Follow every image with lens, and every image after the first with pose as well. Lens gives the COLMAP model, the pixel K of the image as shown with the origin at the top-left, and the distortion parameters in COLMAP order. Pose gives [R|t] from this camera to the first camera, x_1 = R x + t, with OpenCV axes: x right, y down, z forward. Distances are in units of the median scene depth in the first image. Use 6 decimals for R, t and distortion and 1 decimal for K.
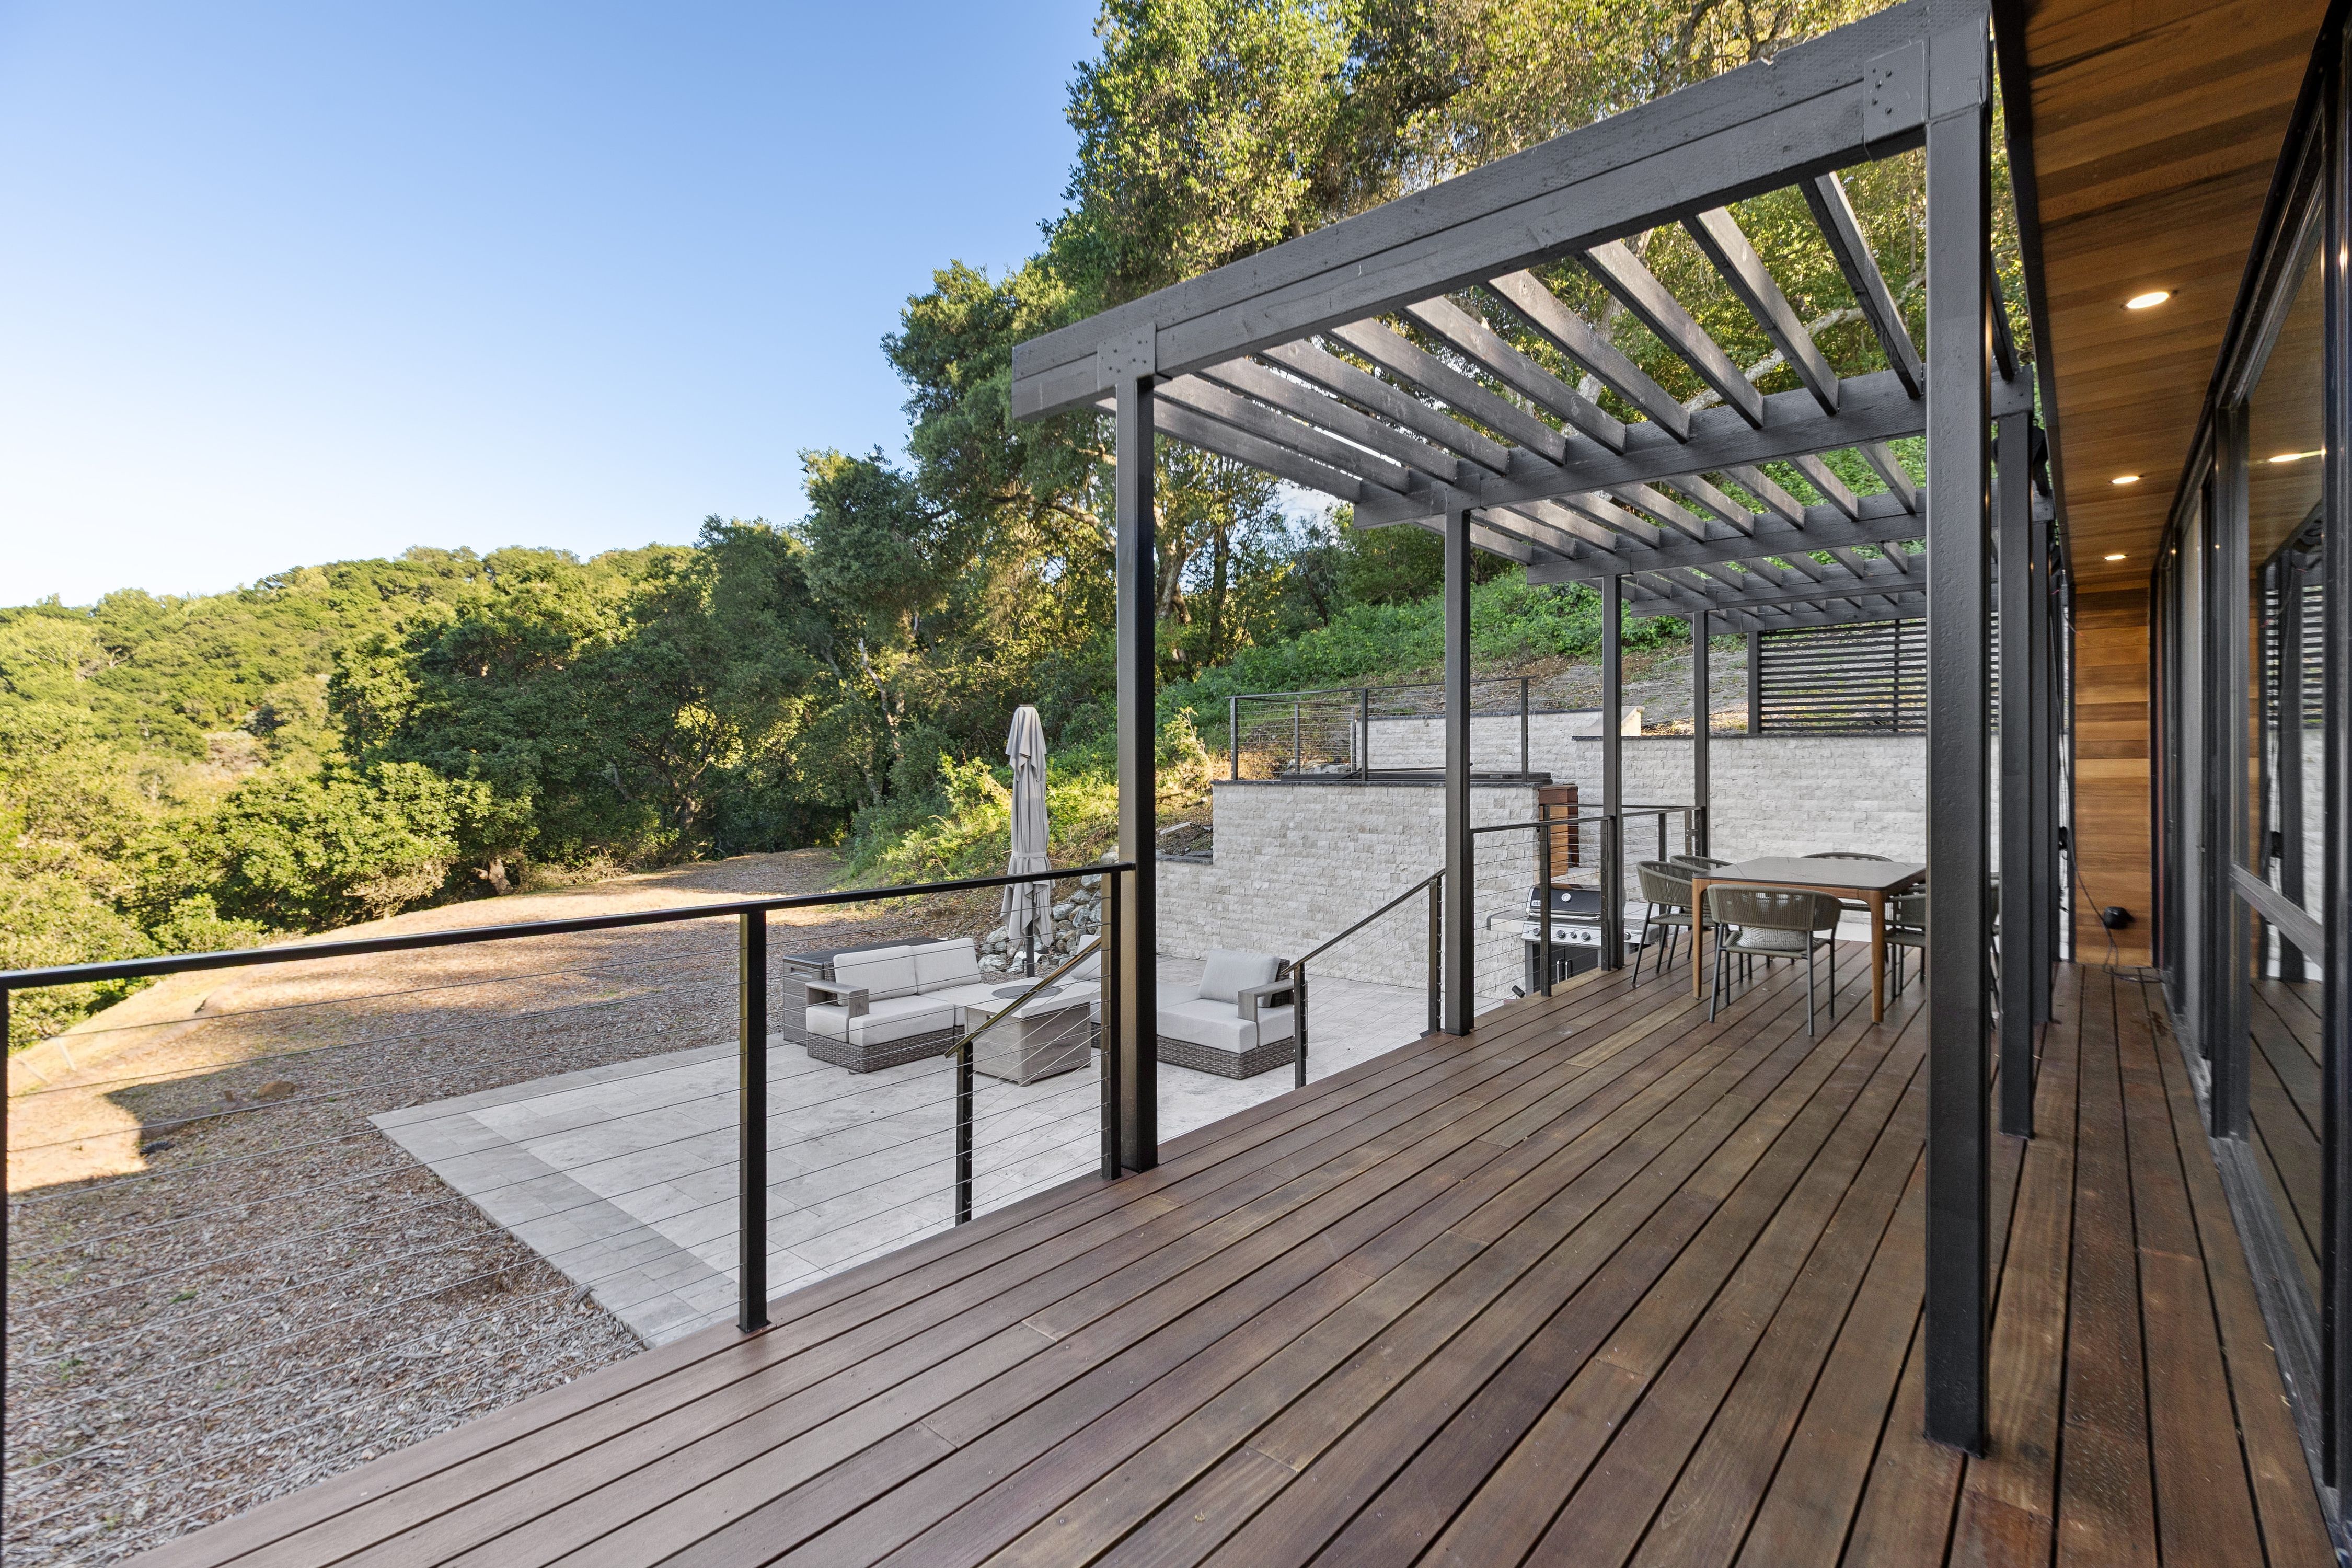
lens RADIAL K [[1050.0, 0, 1190.7], [0, 1050.0, 779.1], [0, 0, 1]] dist [-0.003917, 0.001420]
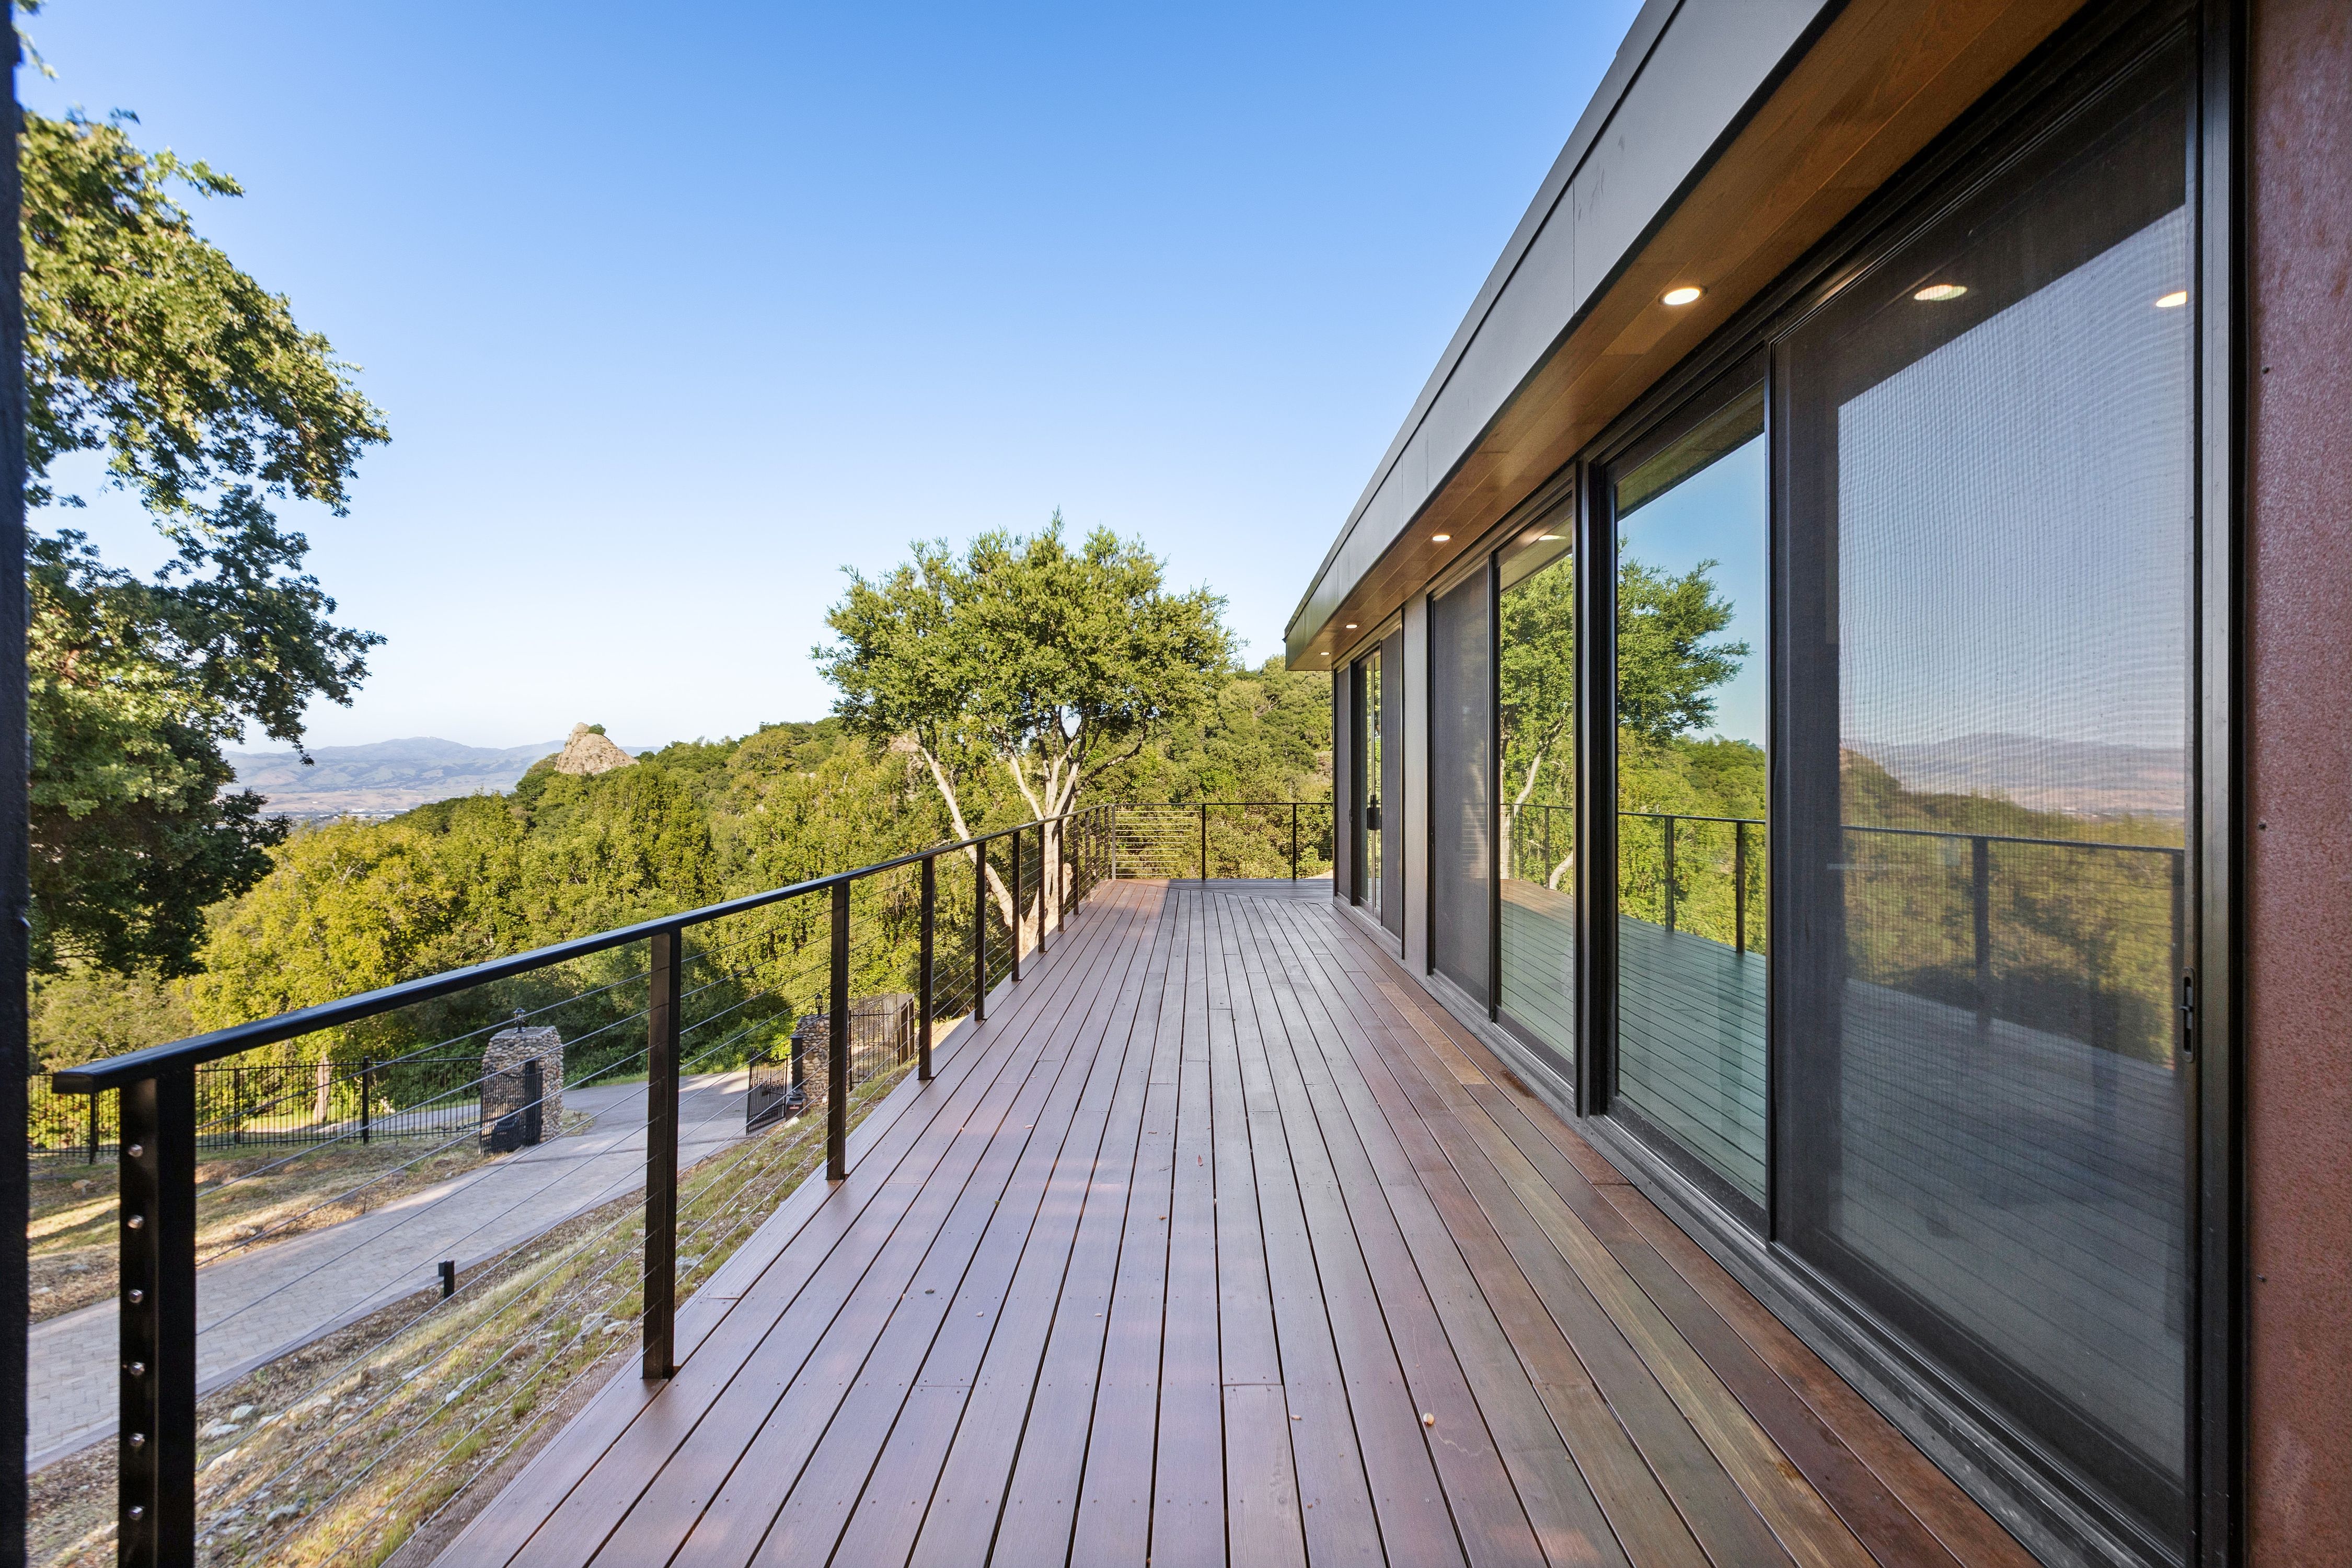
lens RADIAL K [[1050.0, 0, 1184.9], [0, 1050.0, 784.6], [0, 0, 1]] dist [-0.003917, 0.001420]
pose [[0.637977, 0.001912, -0.770053, 0.483201], [-0.001754, 0.999998, 0.001030, 0.000693], [0.770053, 0.000693, 0.637979, -0.507230]]
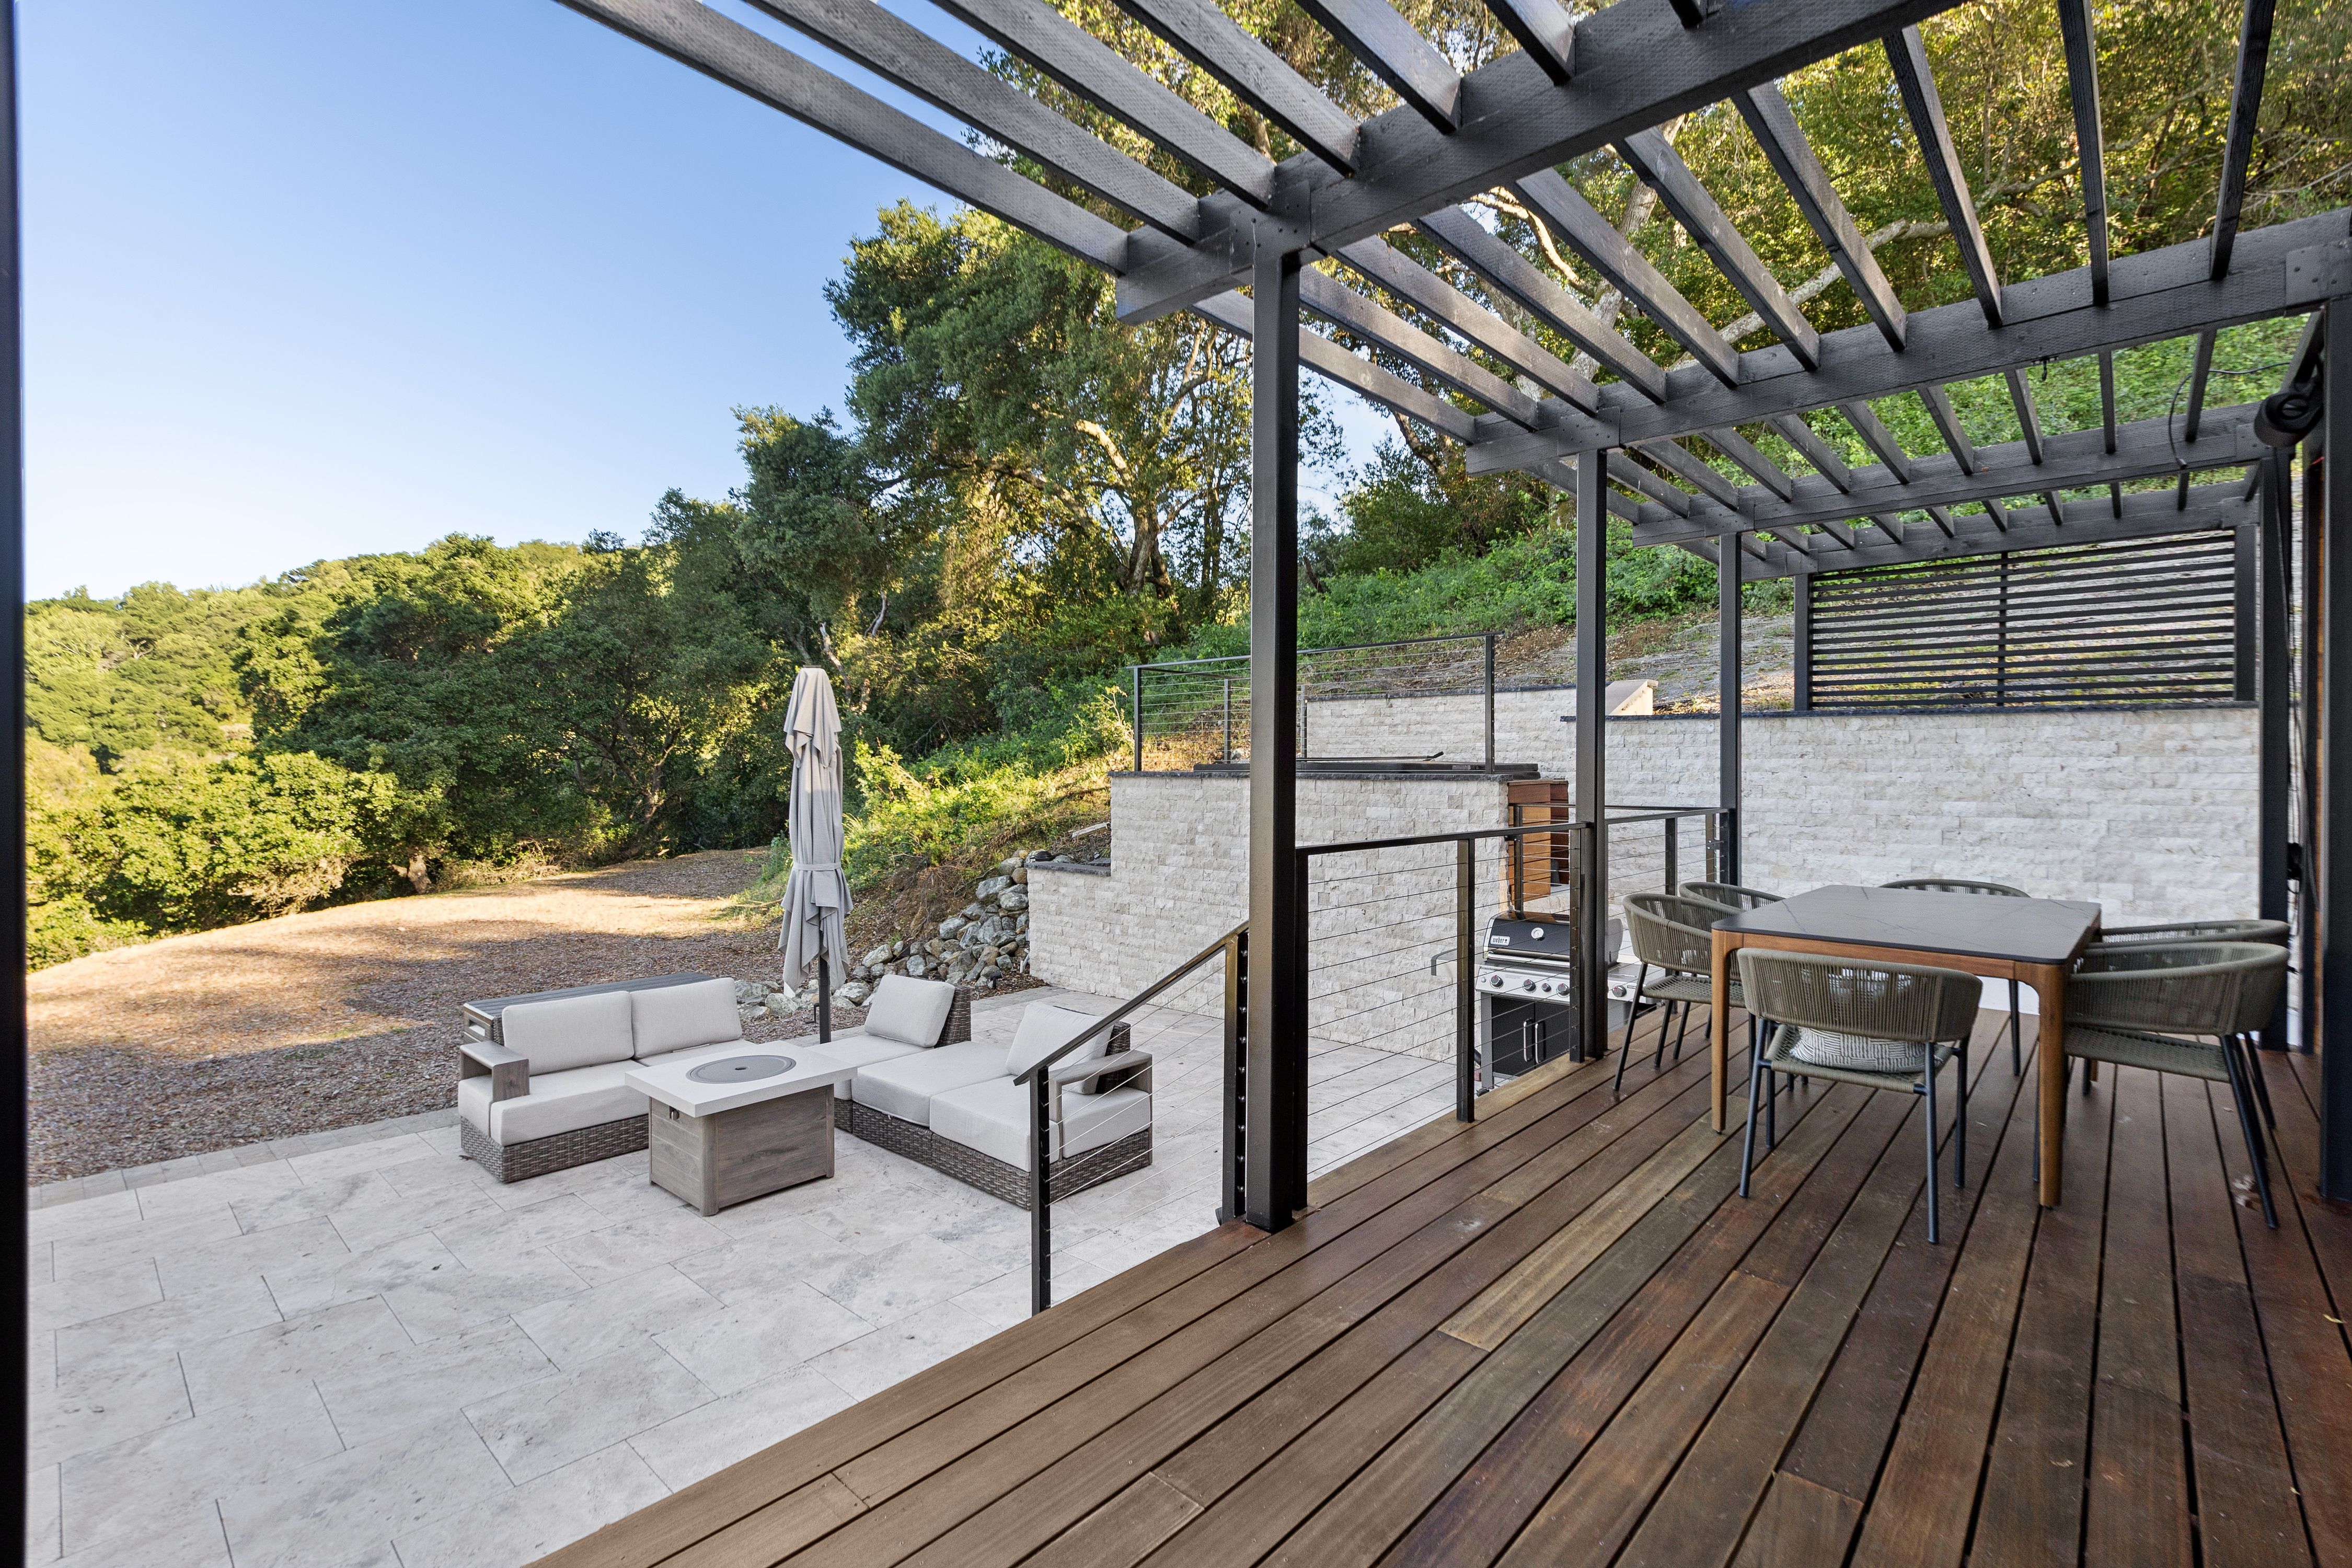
lens RADIAL K [[1050.0, 0, 1188.3], [0, 1050.0, 786.2], [0, 0, 1]] dist [-0.003917, 0.001420]
pose [[0.999692, 0.005829, -0.024109, 0.067734], [-0.005606, 0.999941, 0.009330, 0.003327], [0.024162, -0.009192, 0.999666, 0.138463]]
